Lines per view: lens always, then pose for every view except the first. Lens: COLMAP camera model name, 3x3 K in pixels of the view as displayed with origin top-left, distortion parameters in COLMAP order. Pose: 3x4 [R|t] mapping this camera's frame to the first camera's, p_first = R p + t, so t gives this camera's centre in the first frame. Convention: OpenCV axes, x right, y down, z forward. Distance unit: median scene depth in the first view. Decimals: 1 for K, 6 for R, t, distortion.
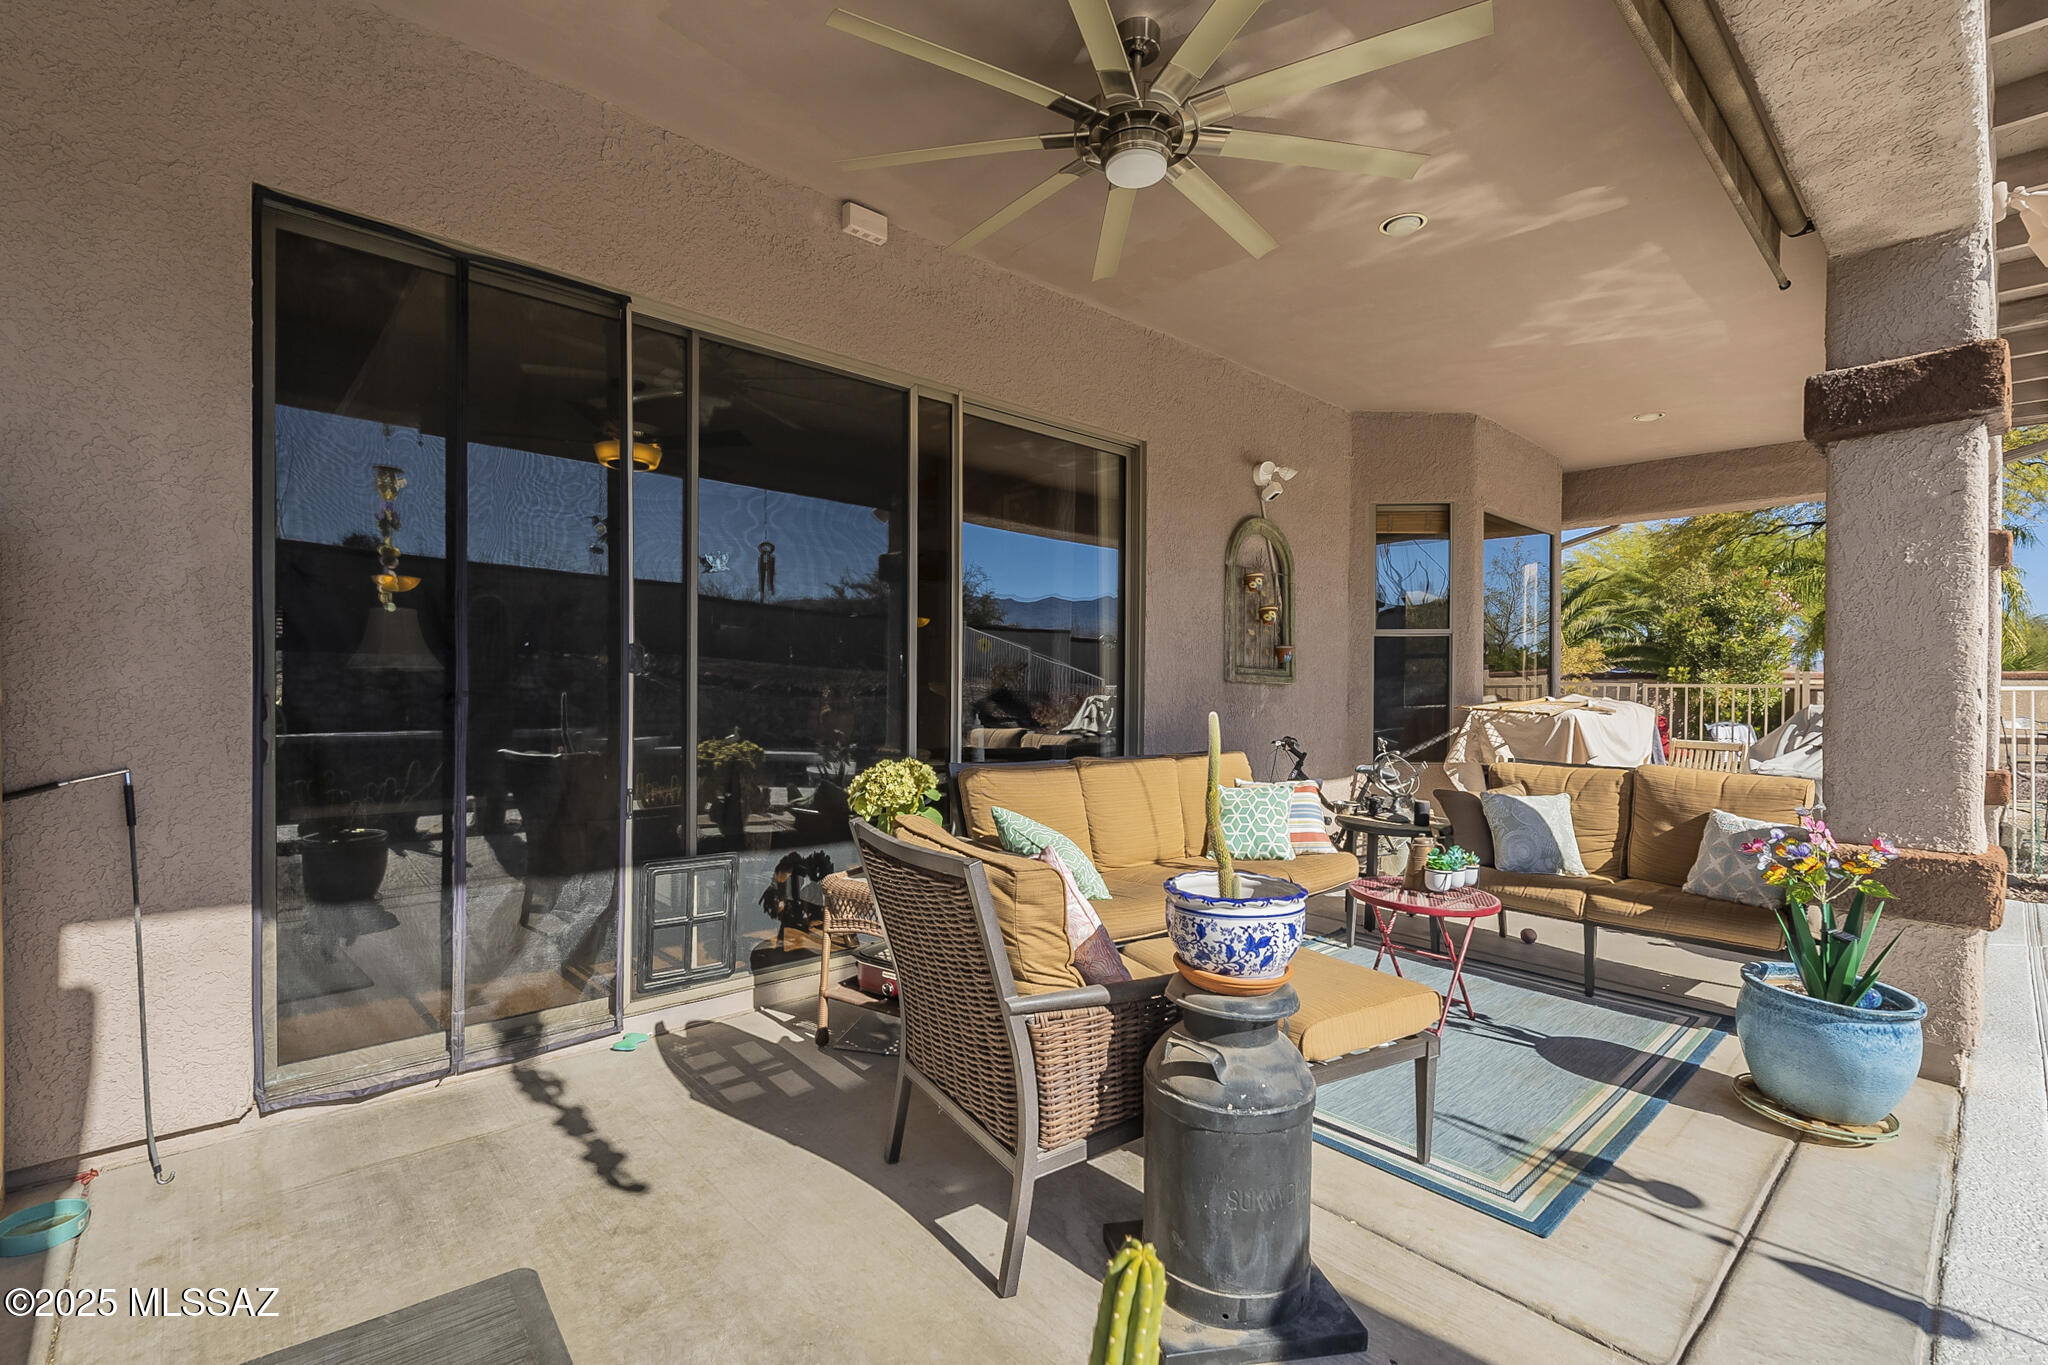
lens RADIAL K [[894.0, 0, 1009.5], [0, 894.0, 703.6], [0, 0, 1]] dist [-0.007083, 0.000346]
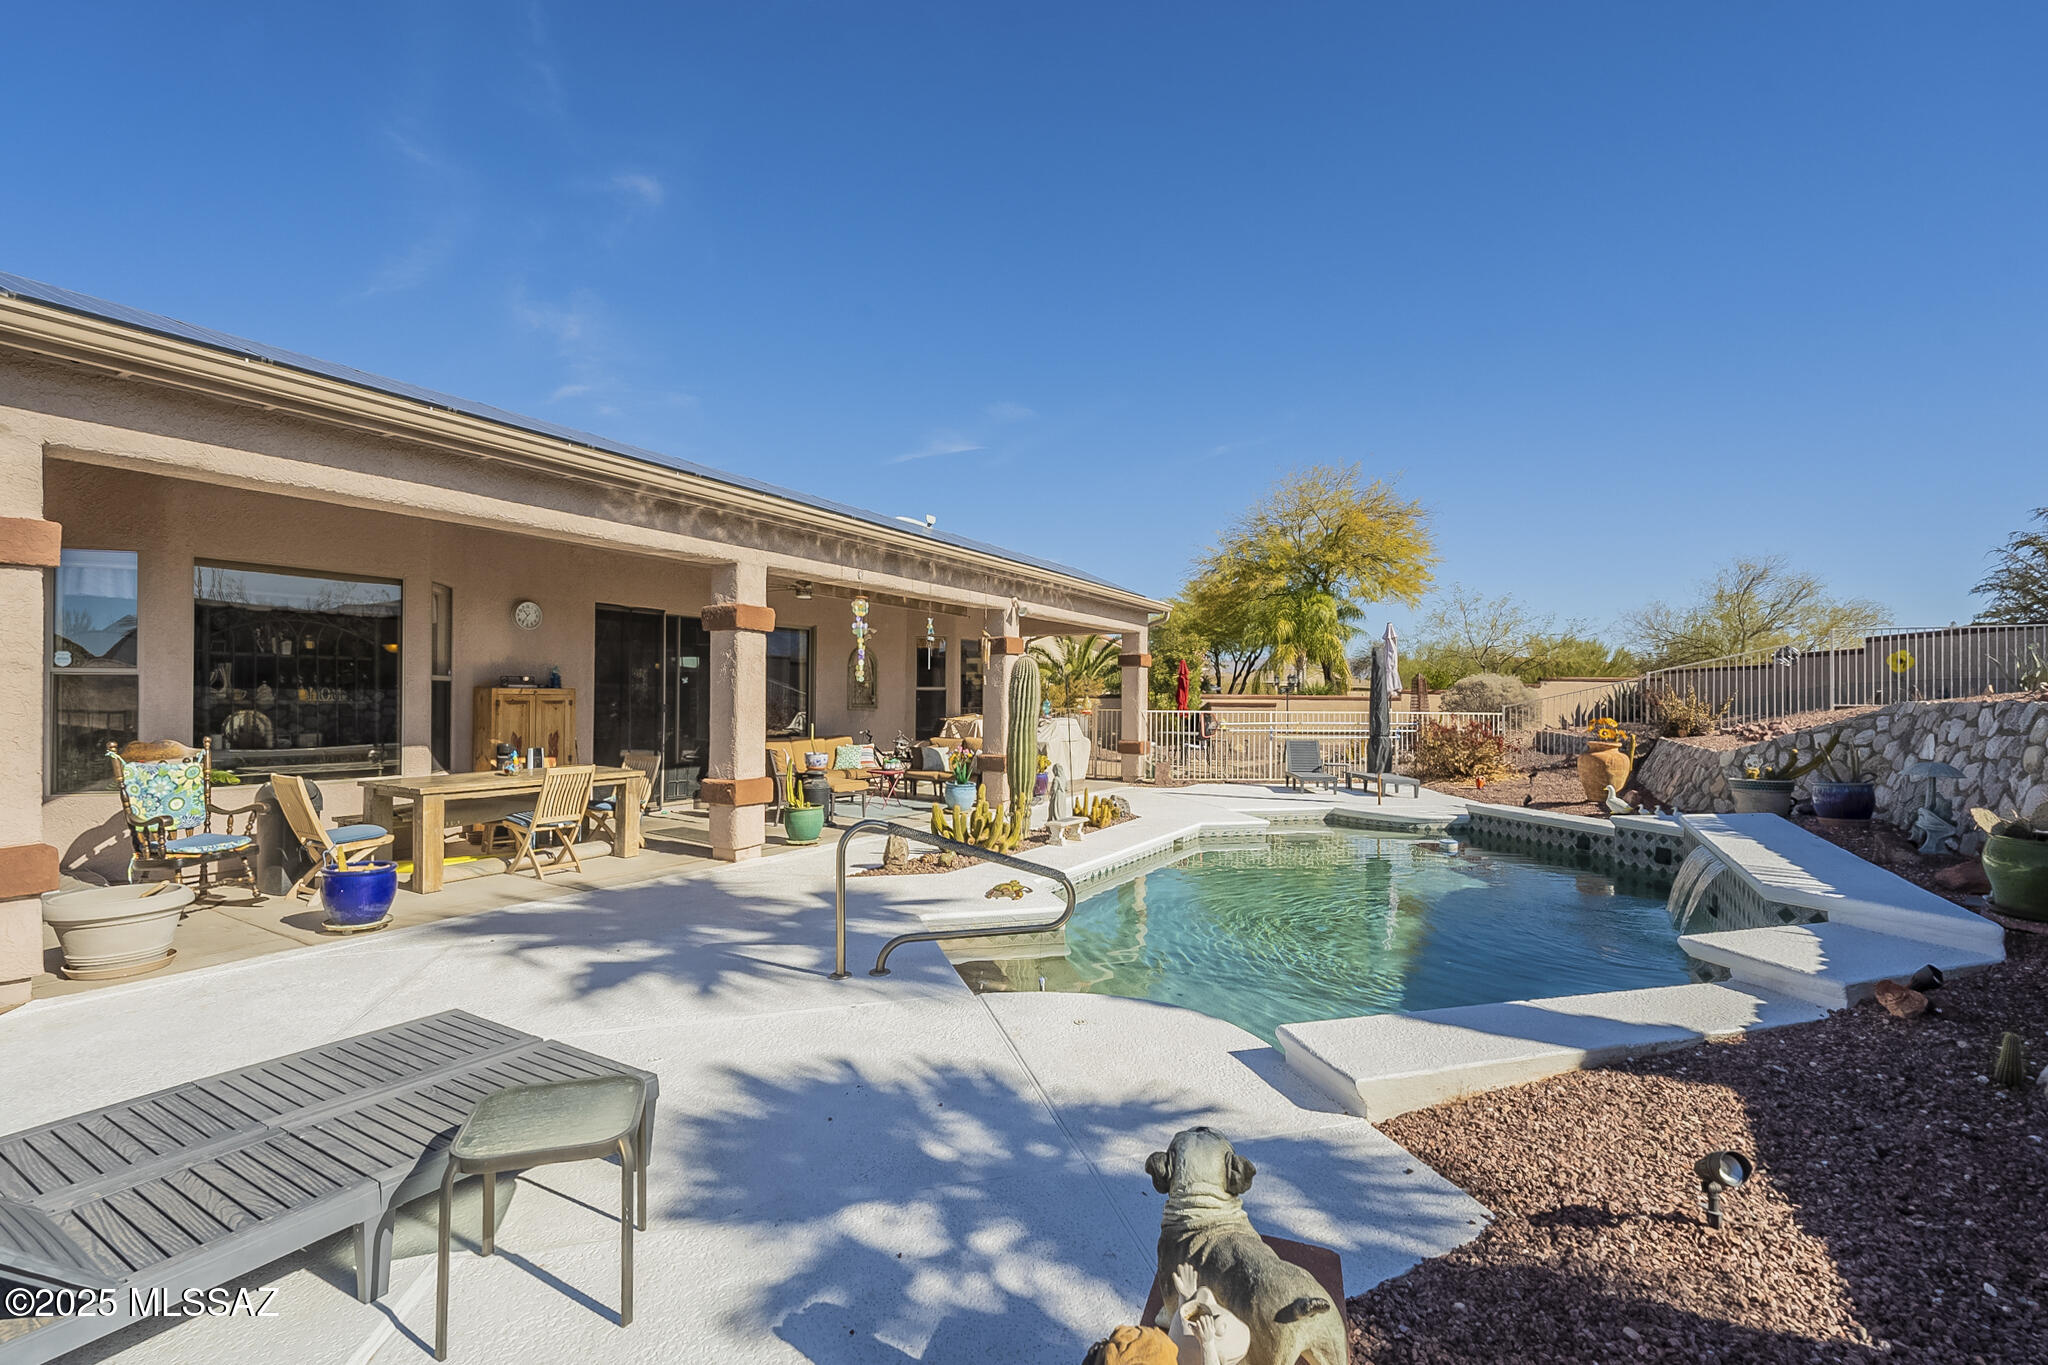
lens RADIAL K [[894.0, 0, 1013.8], [0, 894.0, 702.2], [0, 0, 1]] dist [-0.007083, 0.000346]
pose [[0.949313, 0.003288, 0.314315, -0.130352], [-0.001792, 0.999986, -0.005046, -0.035118], [-0.314327, 0.004227, 0.949305, -1.697291]]
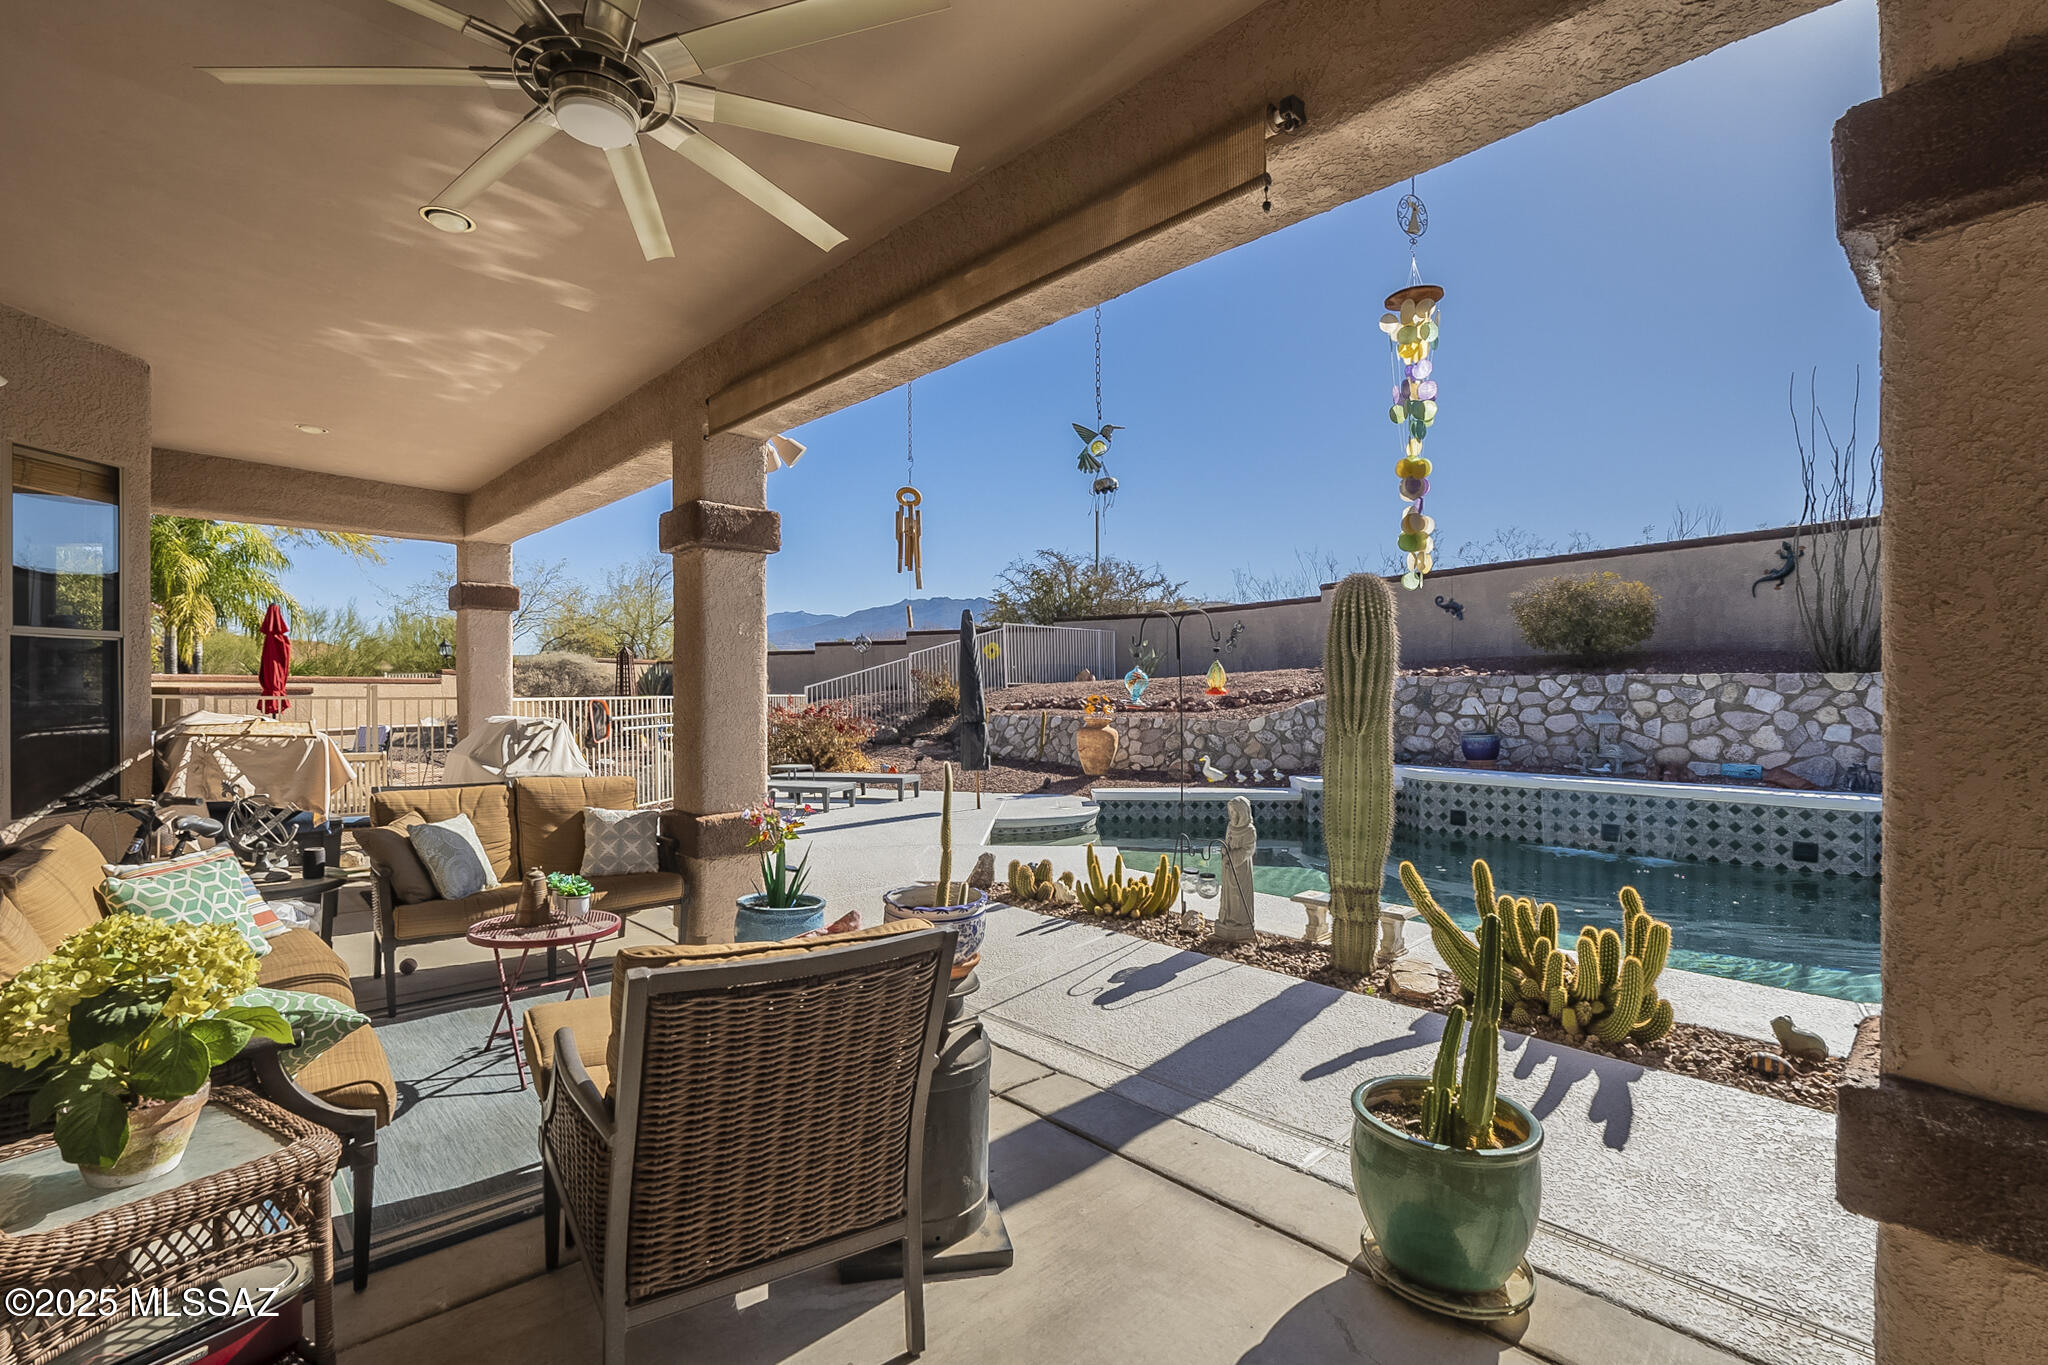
lens RADIAL K [[894.0, 0, 1008.9], [0, 894.0, 693.1], [0, 0, 1]] dist [-0.007083, 0.000346]
pose [[-0.038536, -0.006452, 0.999236, -0.345889], [0.011607, 0.999909, 0.006904, -0.031392], [-0.999190, 0.011865, -0.038457, 0.309702]]
